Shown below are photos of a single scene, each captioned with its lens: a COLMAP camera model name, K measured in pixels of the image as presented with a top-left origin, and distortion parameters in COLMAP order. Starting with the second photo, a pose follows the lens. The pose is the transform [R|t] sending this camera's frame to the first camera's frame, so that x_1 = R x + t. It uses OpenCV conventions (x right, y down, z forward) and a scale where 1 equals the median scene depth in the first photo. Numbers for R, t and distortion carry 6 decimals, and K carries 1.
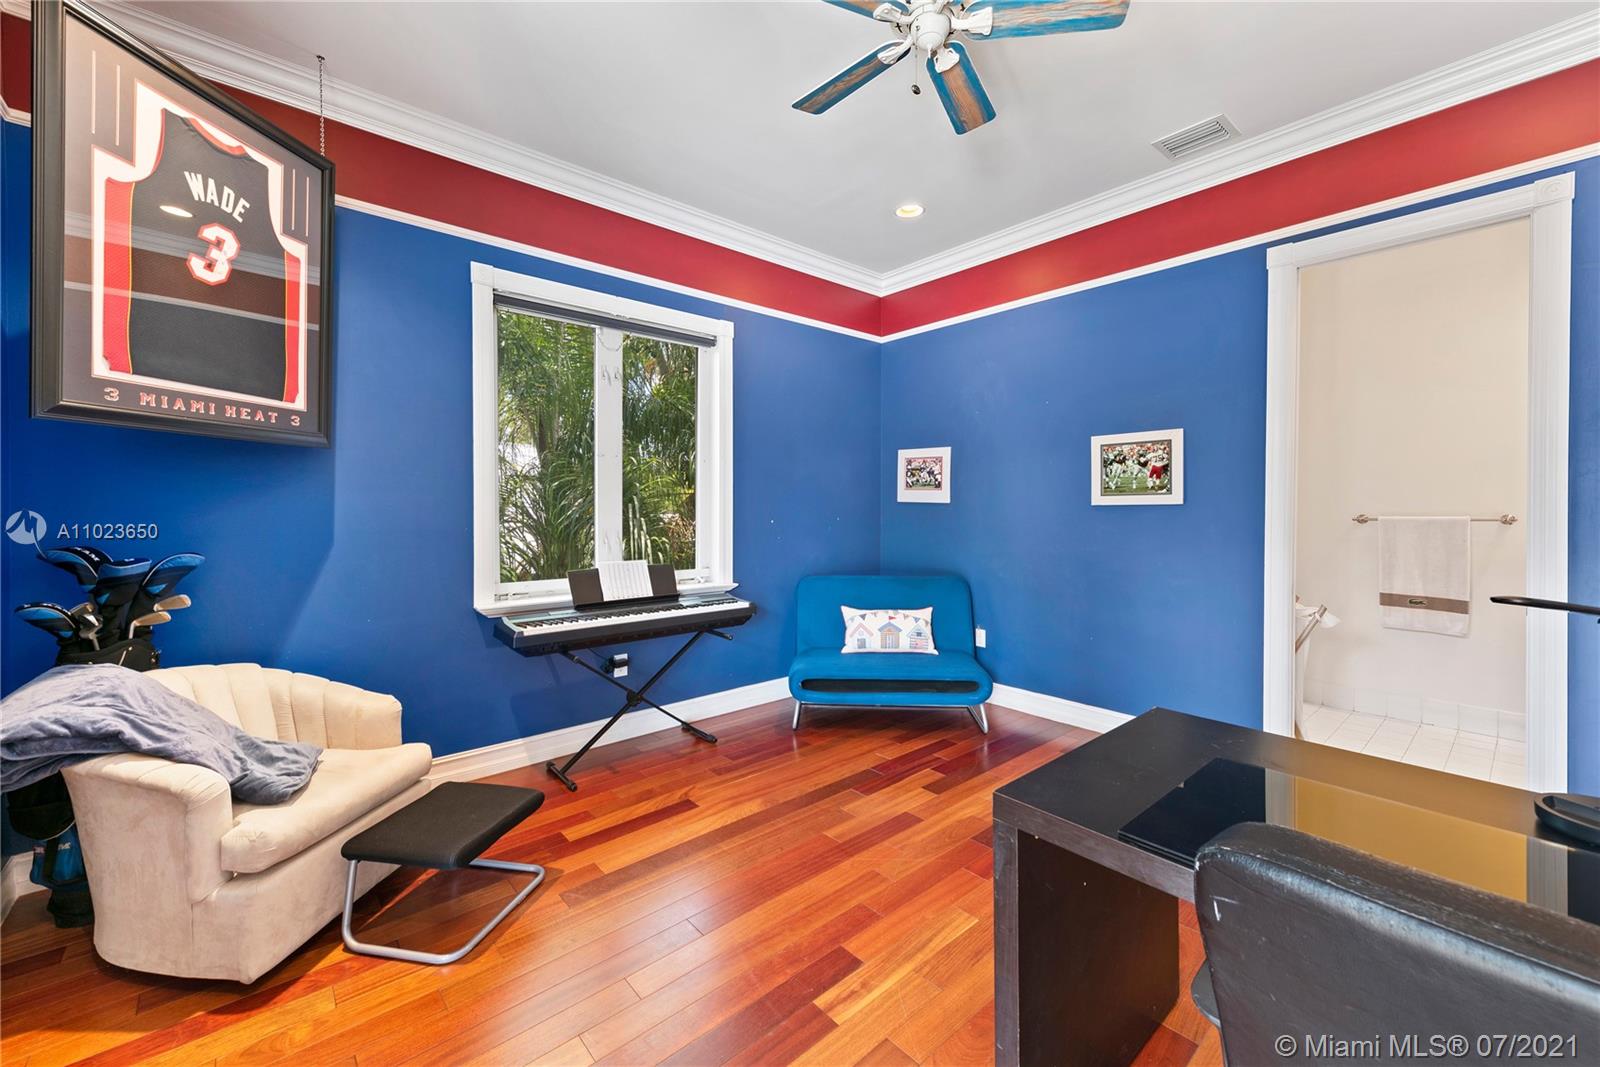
lens RADIAL K [[637.8, 0, 801.0], [0, 637.8, 510.1], [0, 0, 1]] dist [-0.000045, -0.000066]
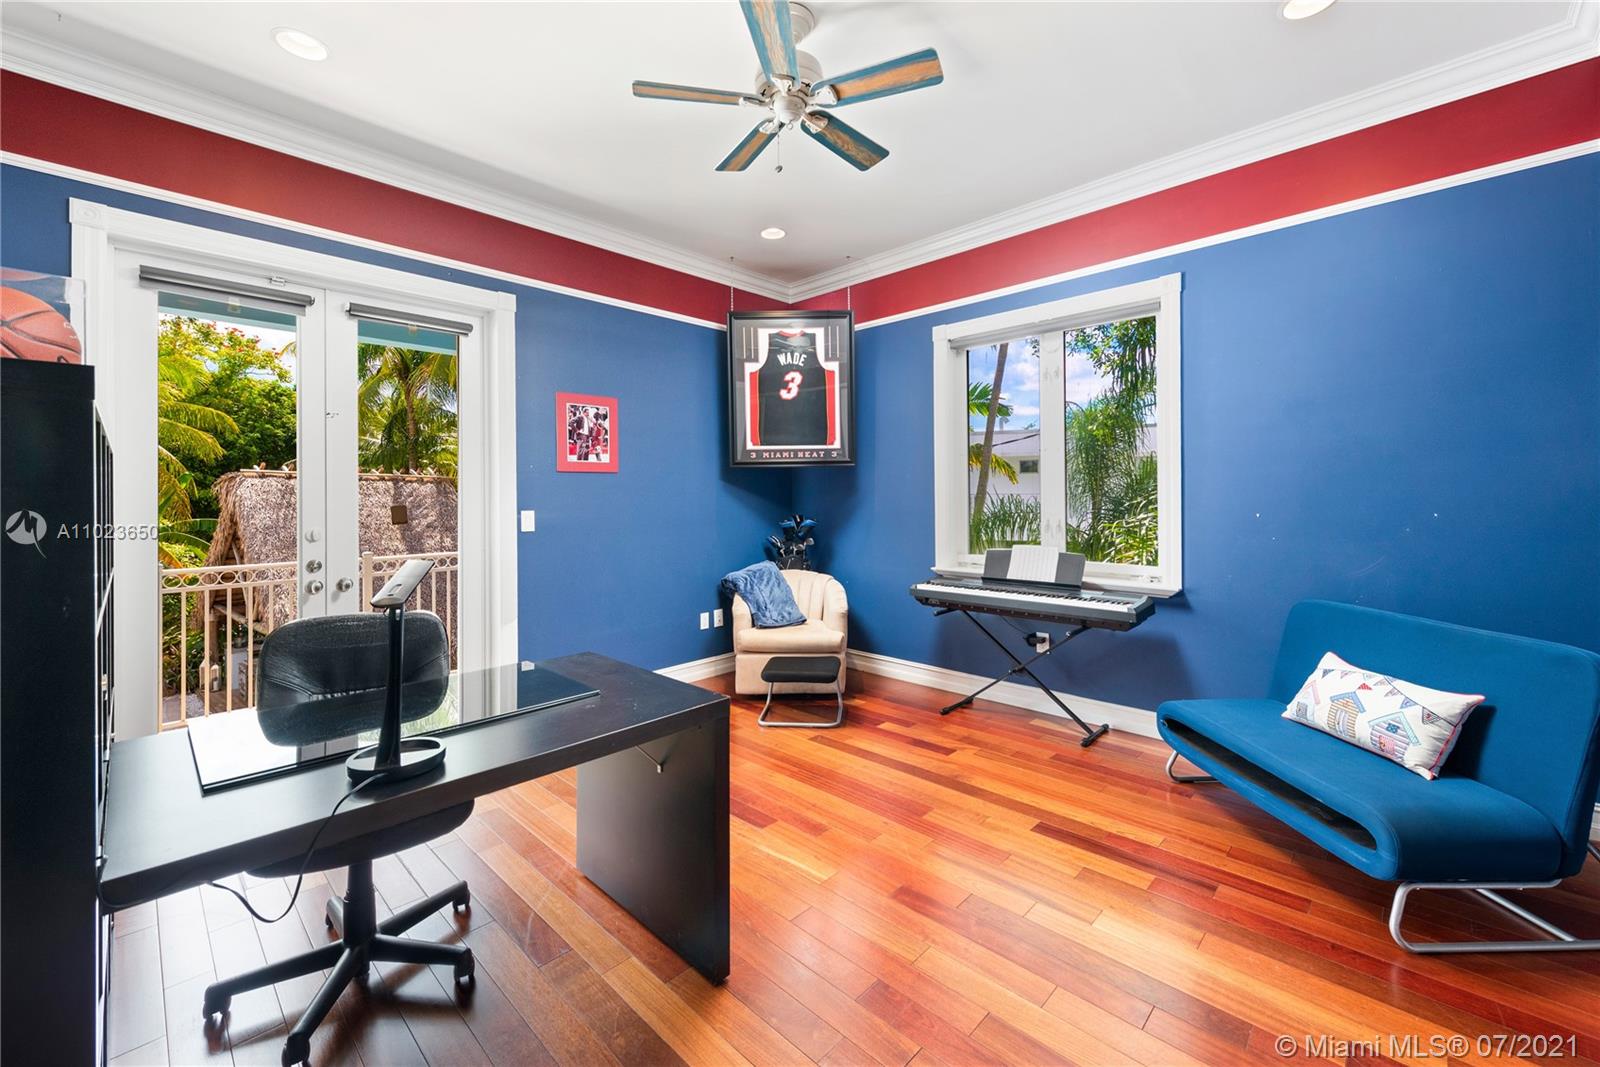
lens RADIAL K [[640.4, 0, 802.3], [0, 640.4, 495.4], [0, 0, 1]] dist [0.000467, 0.000004]
pose [[0.081762, -0.003951, -0.996644, 1.199193], [0.001355, 0.999992, -0.003853, -0.006422], [0.996651, -0.001036, 0.081767, 0.778314]]
